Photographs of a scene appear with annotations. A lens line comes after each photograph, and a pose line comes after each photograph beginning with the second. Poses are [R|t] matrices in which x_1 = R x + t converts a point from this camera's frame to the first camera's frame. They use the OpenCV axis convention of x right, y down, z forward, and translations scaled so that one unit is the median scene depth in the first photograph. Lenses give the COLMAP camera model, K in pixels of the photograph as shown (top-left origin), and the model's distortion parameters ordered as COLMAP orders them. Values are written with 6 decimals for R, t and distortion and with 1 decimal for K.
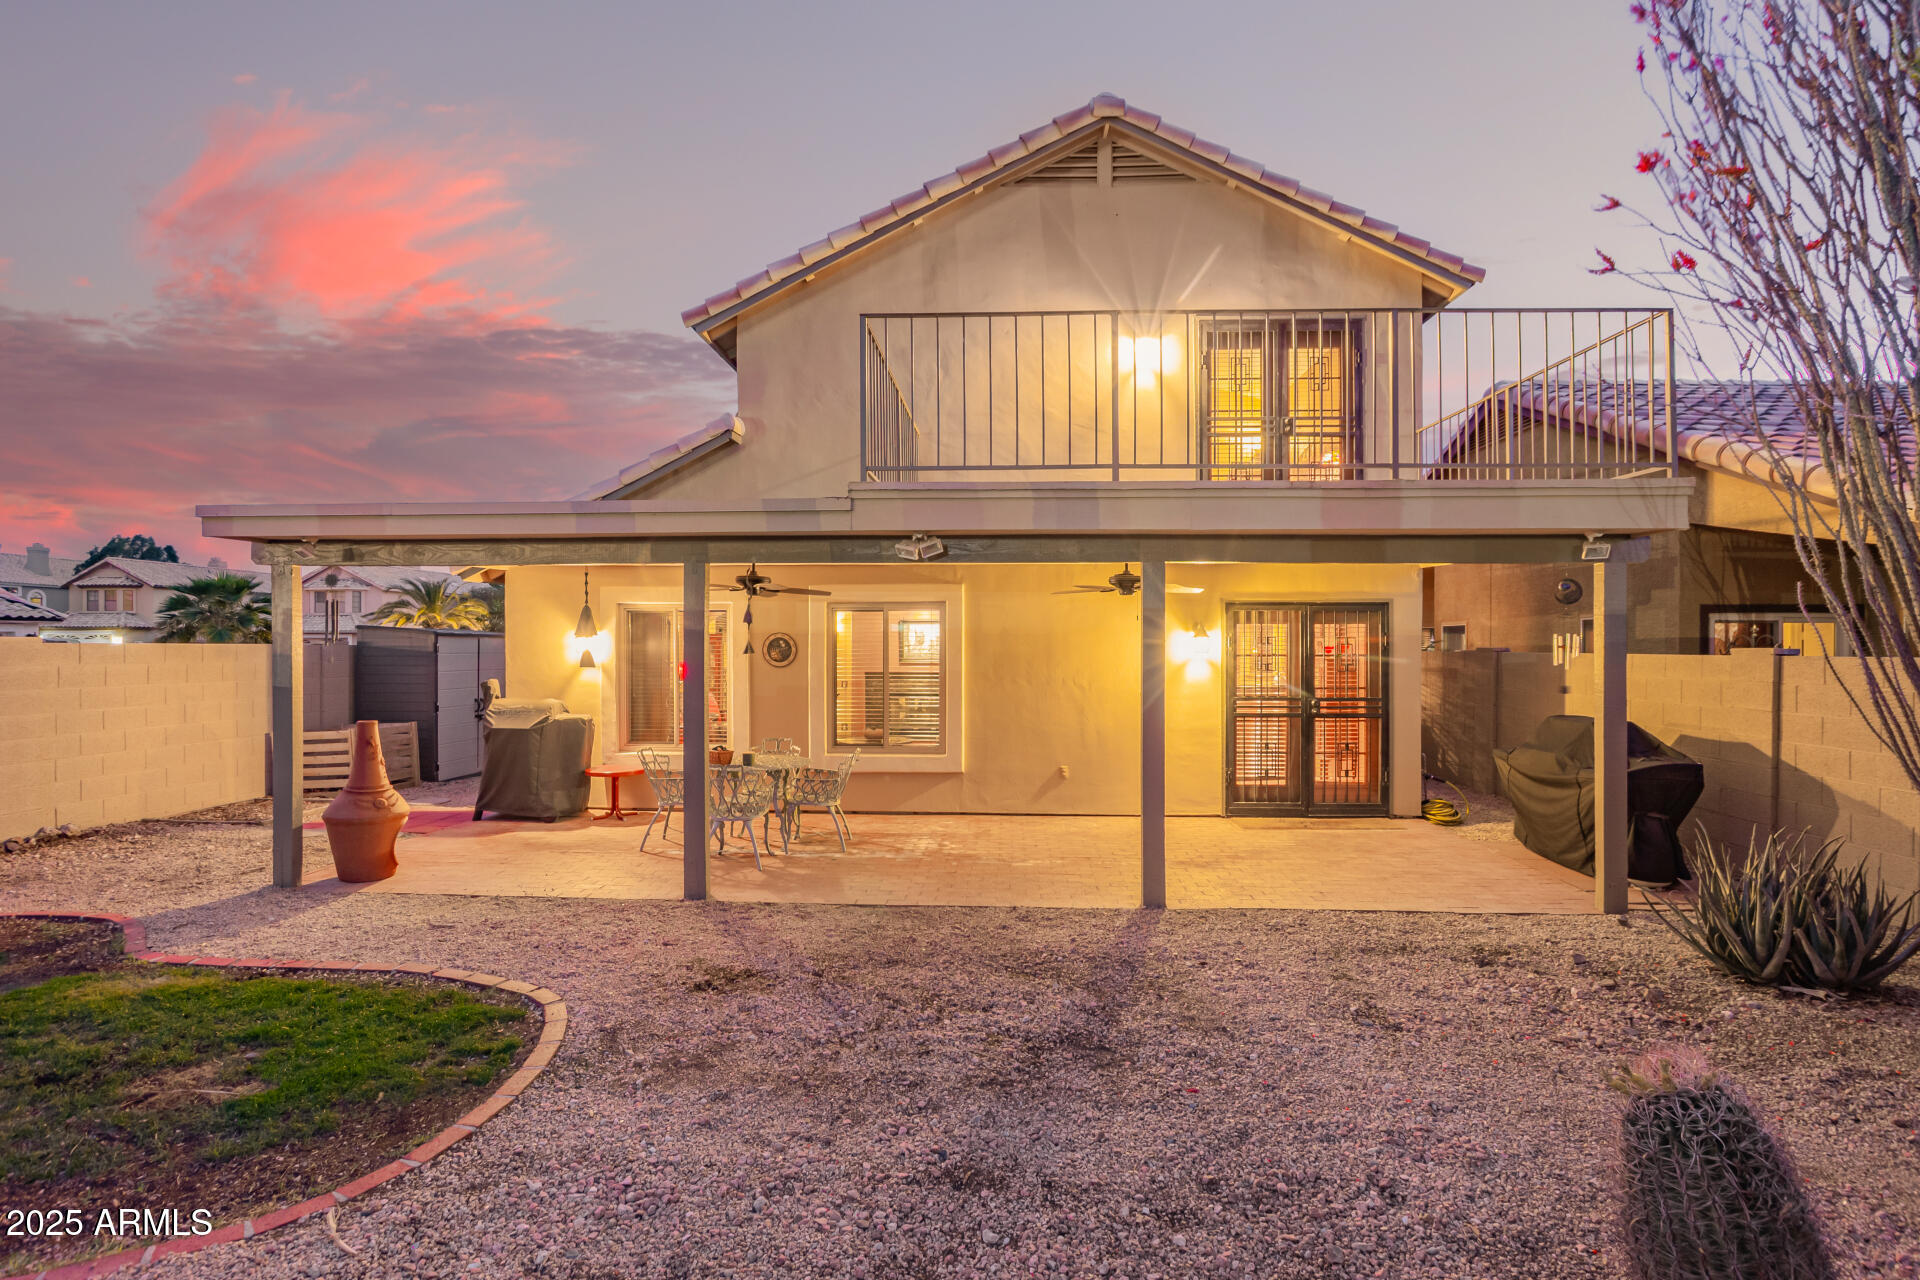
lens RADIAL K [[889.9, 0, 959.6], [0, 889.9, 644.4], [0, 0, 1]] dist [-0.029041, 0.002858]
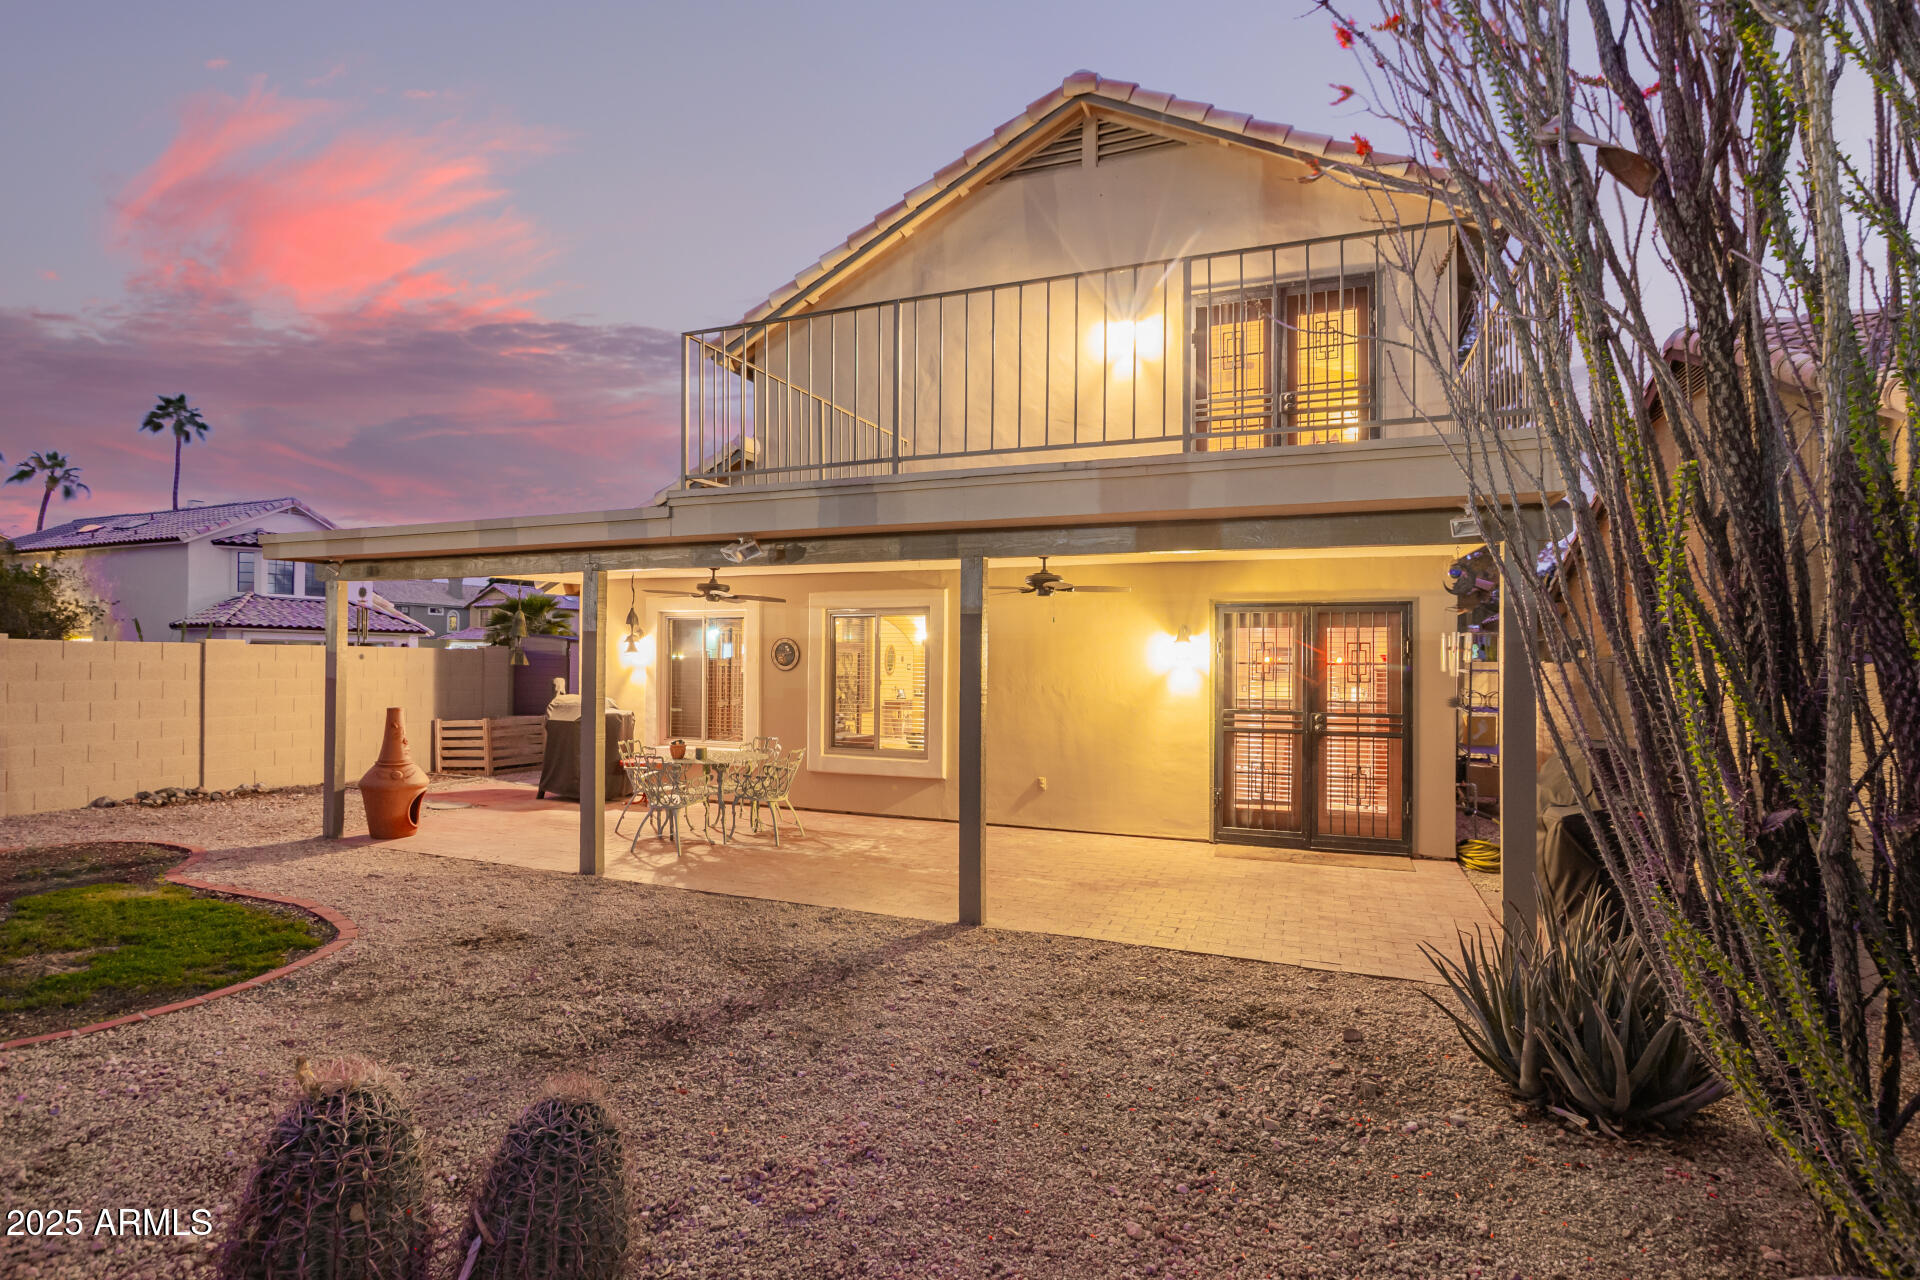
lens RADIAL K [[889.9, 0, 959.7], [0, 889.9, 646.3], [0, 0, 1]] dist [-0.029041, 0.002858]
pose [[0.948328, 0.002521, -0.317281, 0.392260], [-0.007002, 0.999891, -0.012987, 0.010888], [0.317213, 0.014537, 0.948243, 0.075026]]
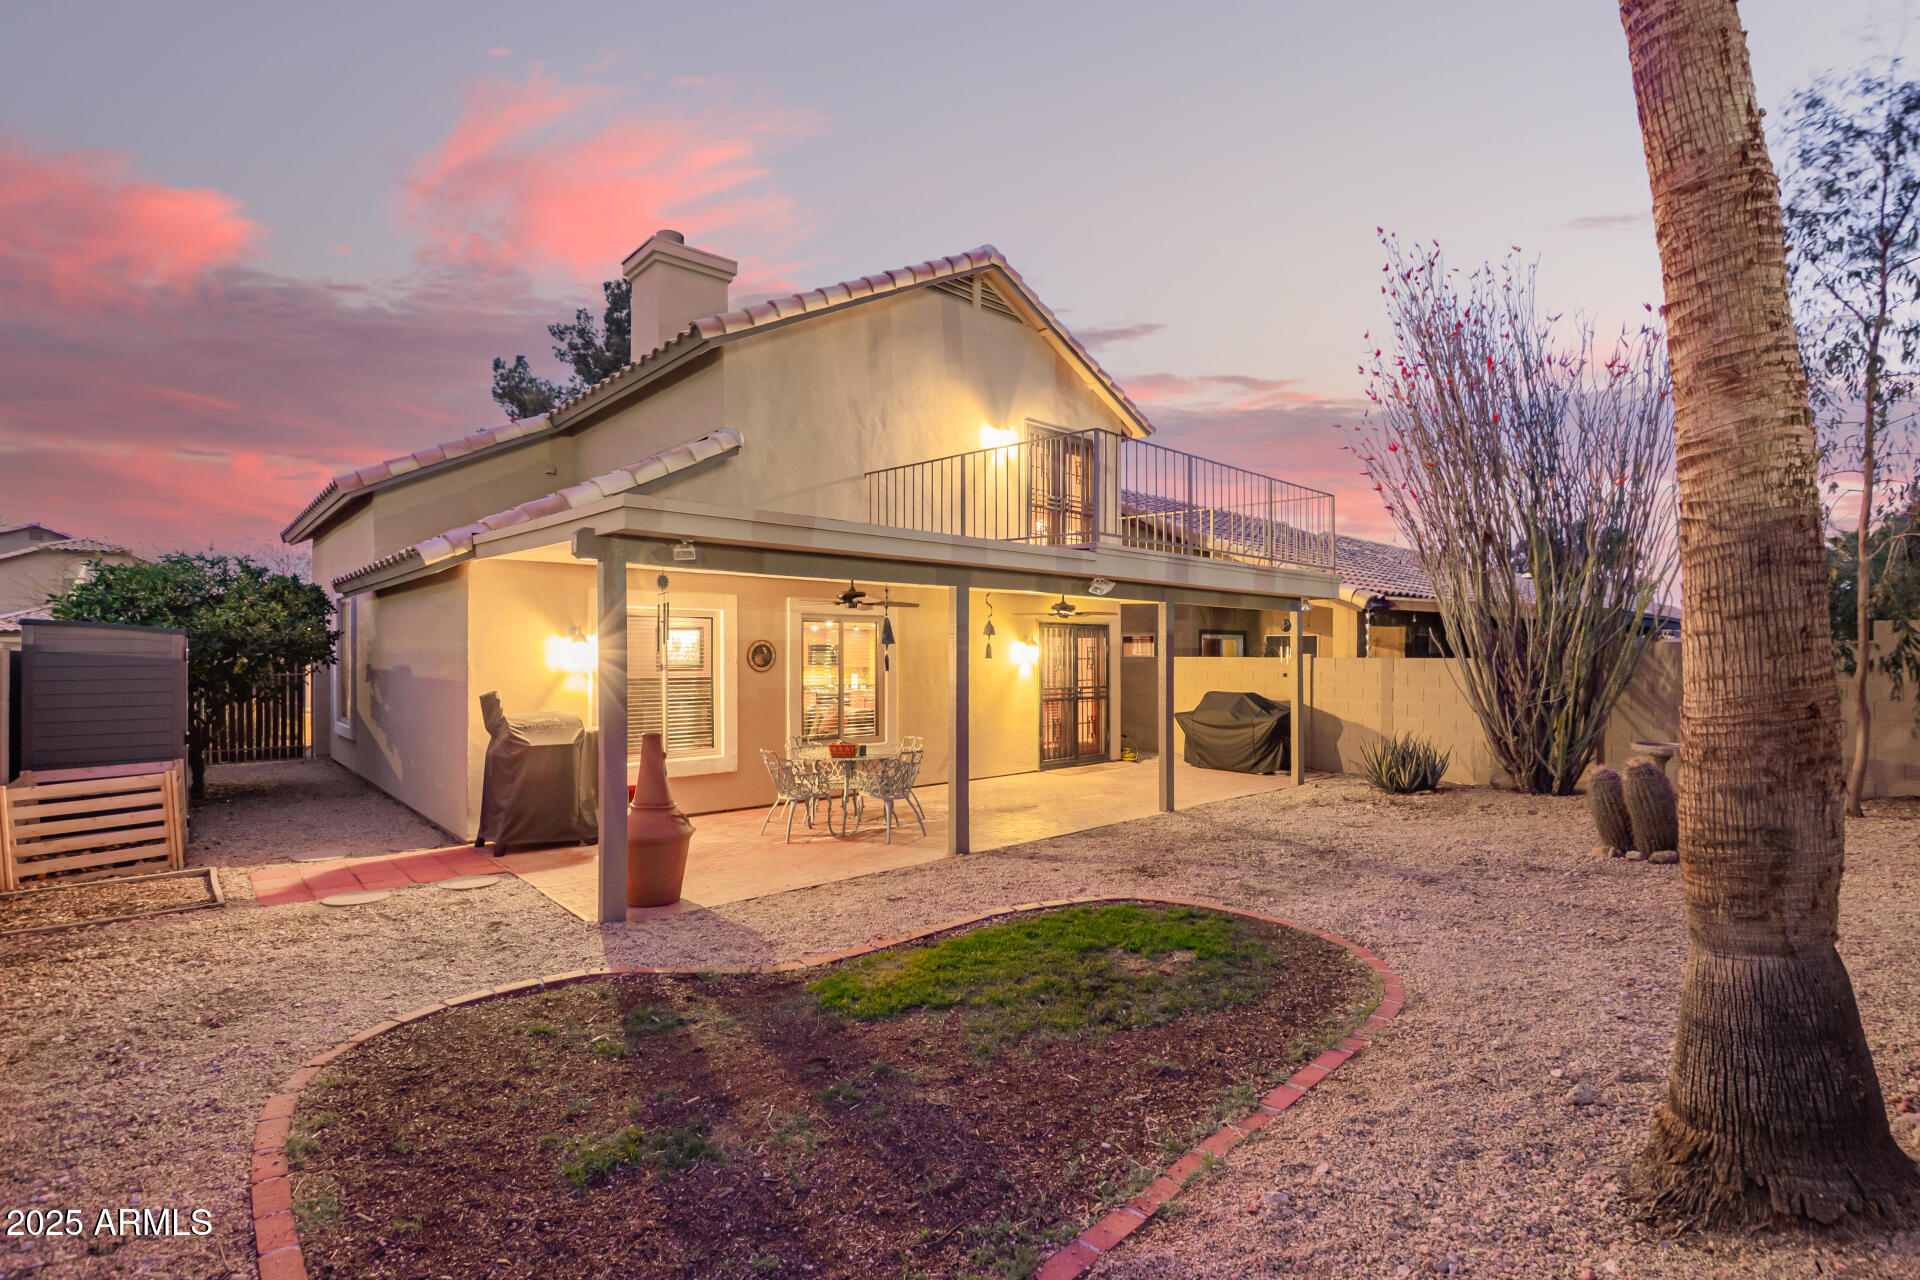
lens RADIAL K [[889.9, 0, 953.1], [0, 889.9, 642.7], [0, 0, 1]] dist [-0.029041, 0.002858]
pose [[0.698641, 0.008383, 0.715423, -0.964021], [-0.002270, 0.999952, -0.009501, 0.000046], [-0.715469, 0.005014, 0.698627, 0.101519]]
